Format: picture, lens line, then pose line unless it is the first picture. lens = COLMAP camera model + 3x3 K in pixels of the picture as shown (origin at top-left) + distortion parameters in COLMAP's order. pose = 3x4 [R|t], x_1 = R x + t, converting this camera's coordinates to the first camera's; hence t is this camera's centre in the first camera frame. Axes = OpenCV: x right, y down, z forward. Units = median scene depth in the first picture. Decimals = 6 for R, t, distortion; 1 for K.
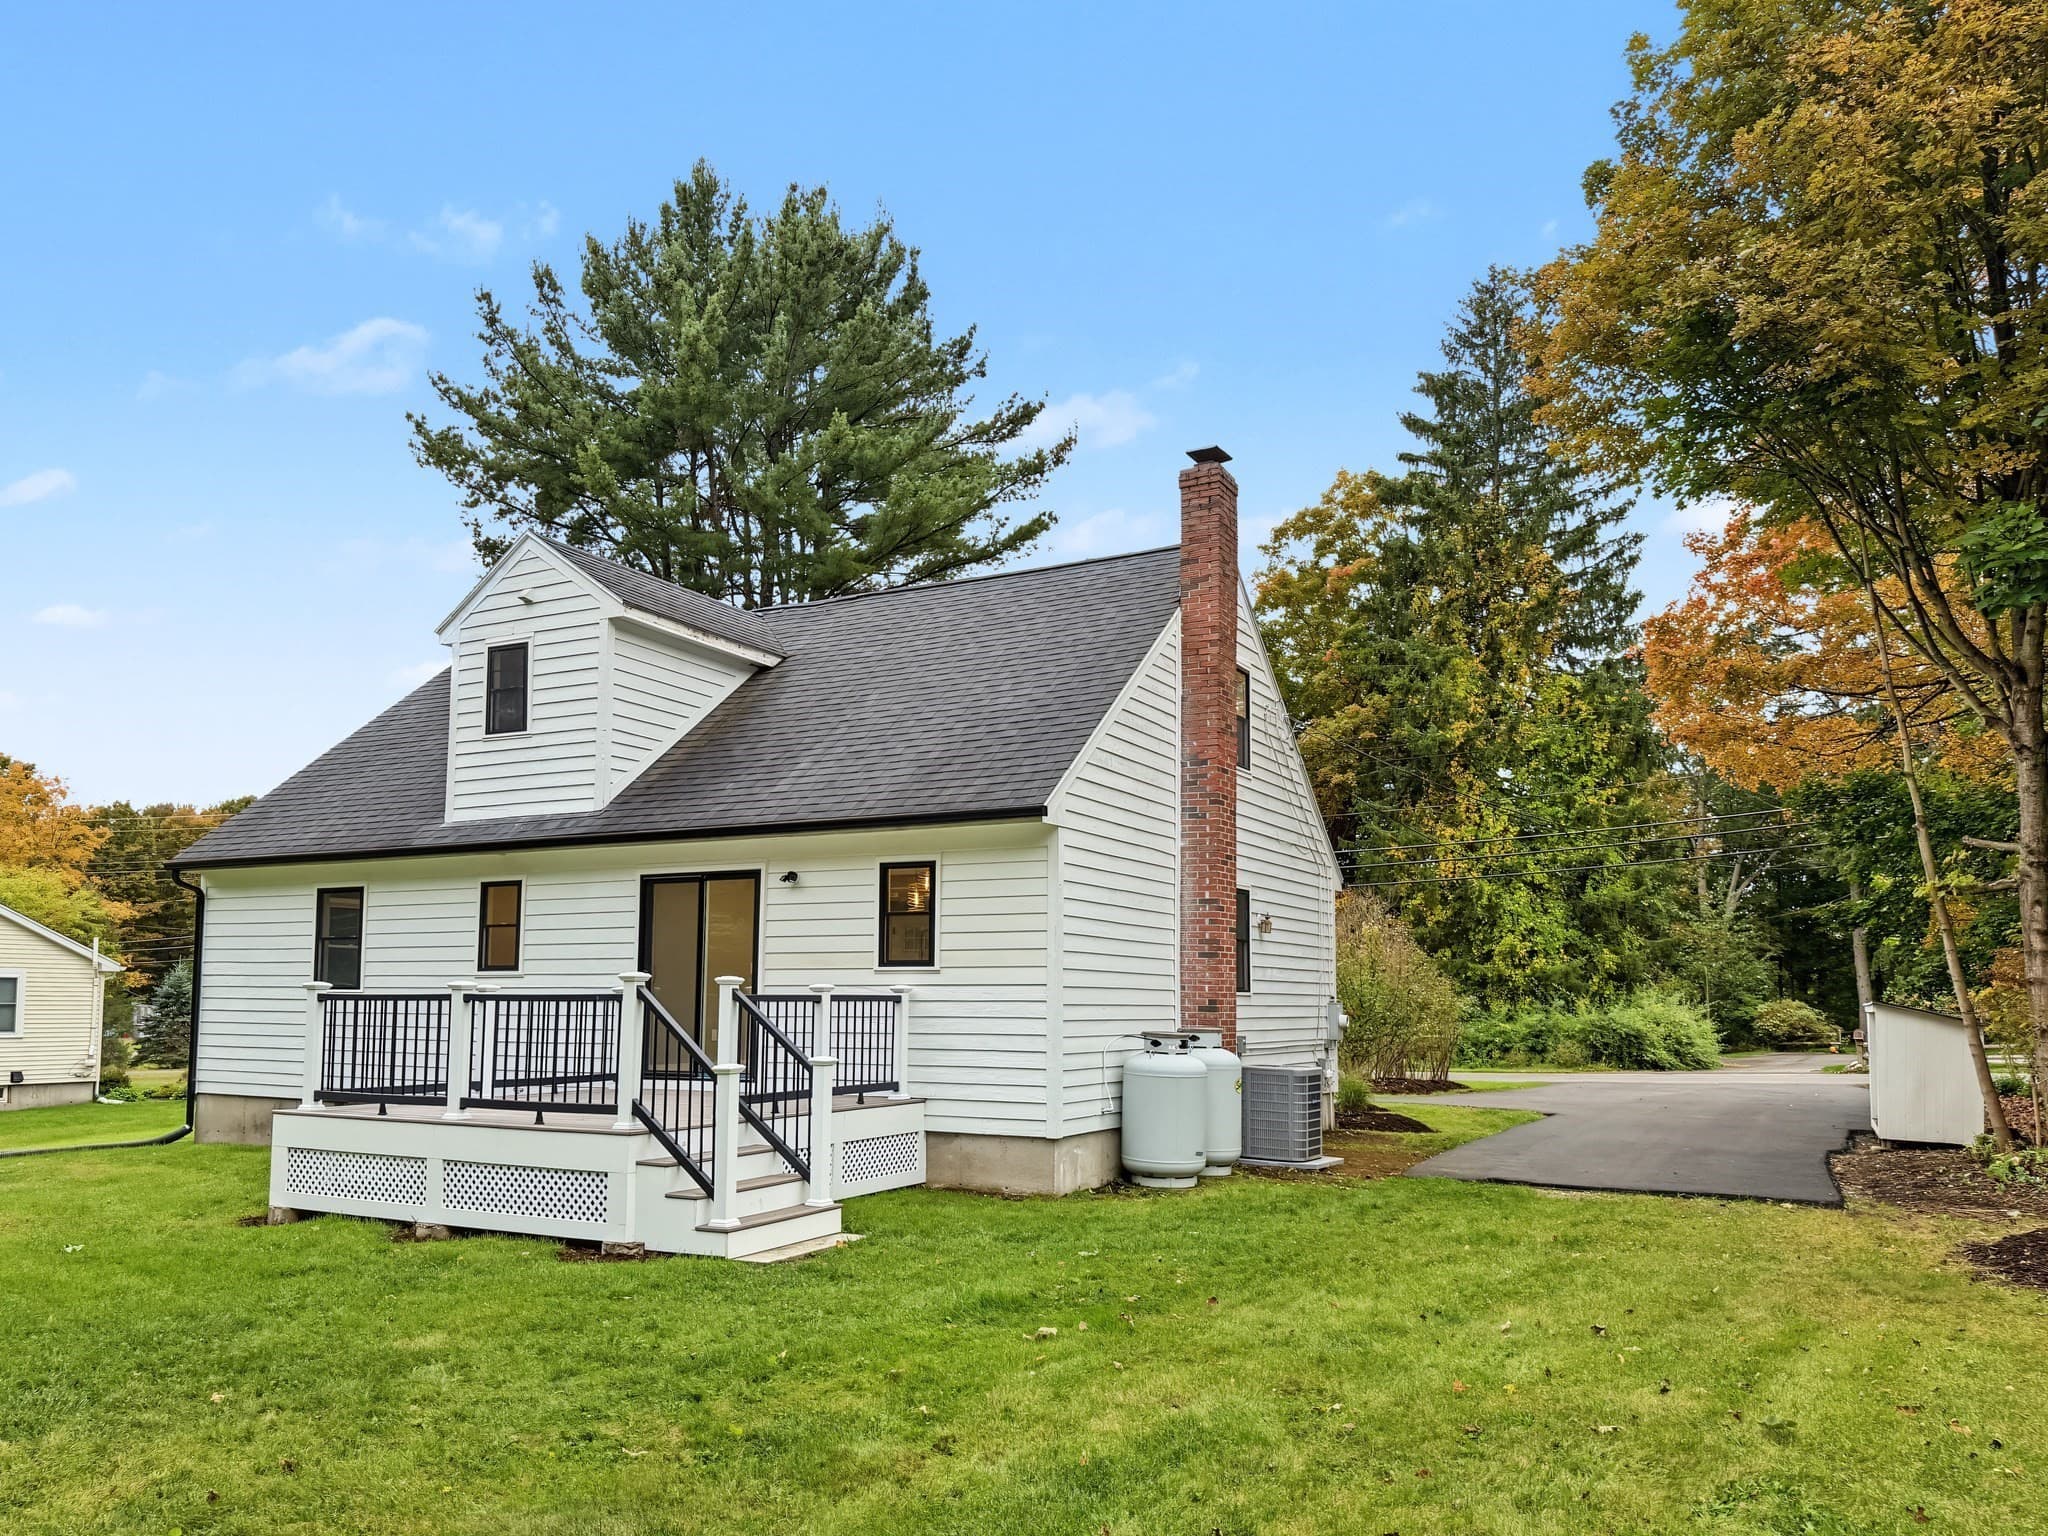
lens RADIAL K [[1484.6, 0, 1026.5], [0, 1484.6, 881.5], [0, 0, 1]] dist [0.086897, -0.137516]
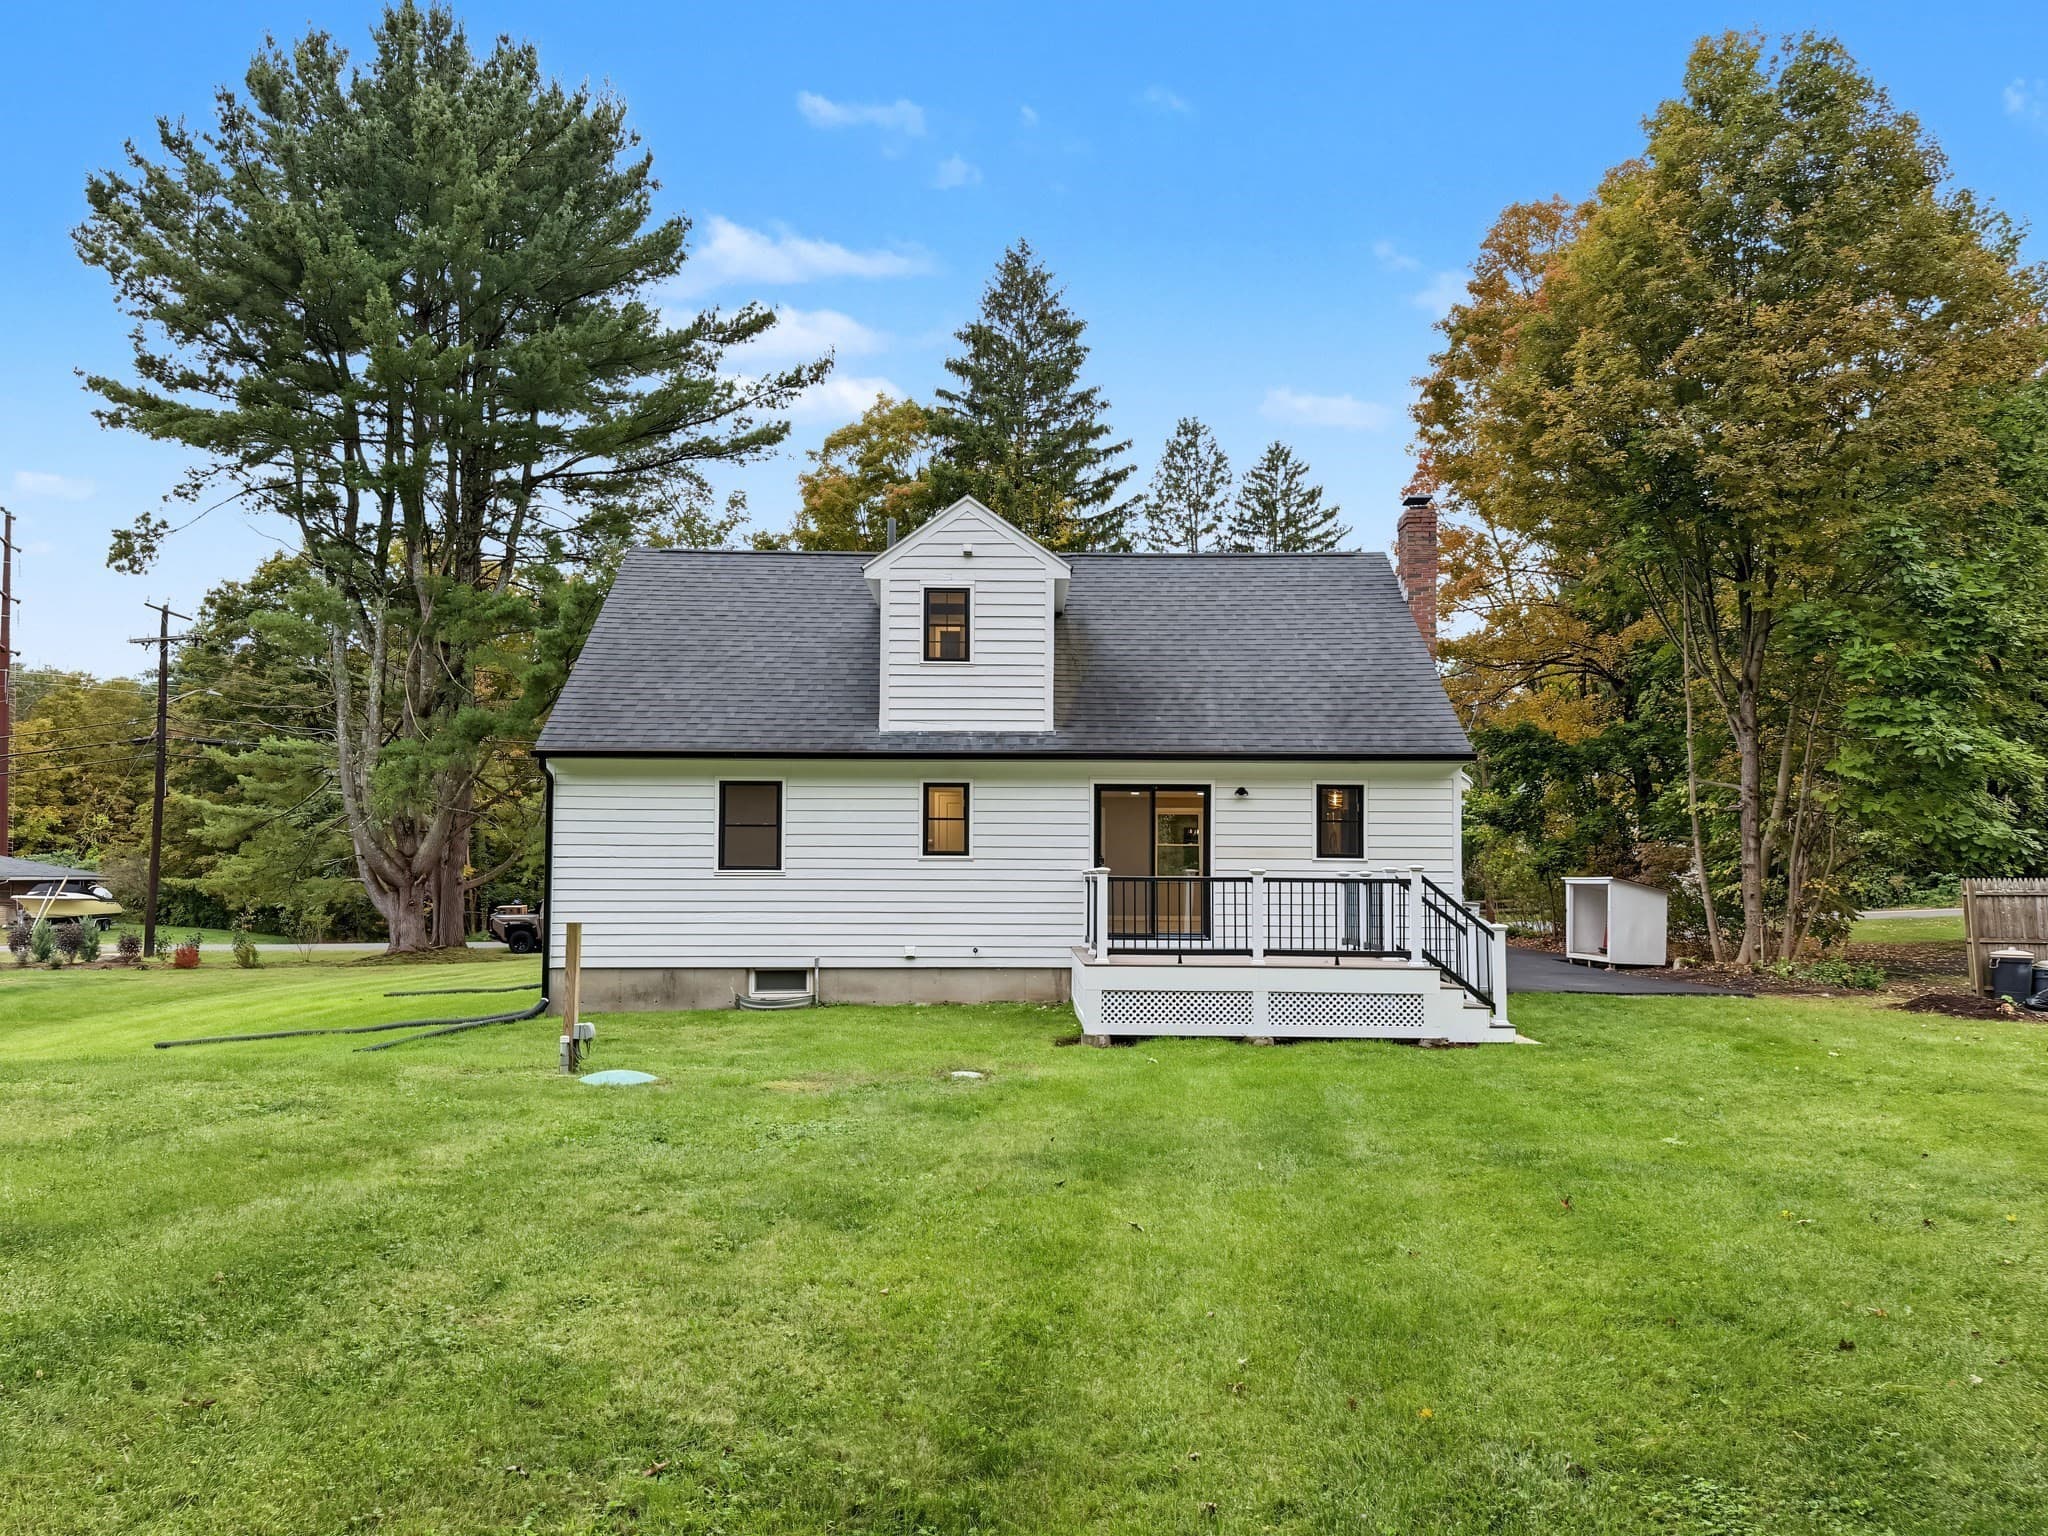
lens RADIAL K [[1481.8, 0, 999.8], [0, 1481.8, 819.3], [0, 0, 1]] dist [0.045872, -0.001433]
pose [[0.881745, 0.017759, 0.471393, -0.855936], [-0.039254, 0.998588, 0.035805, -0.015098], [-0.470091, -0.050075, 0.881196, -0.088380]]
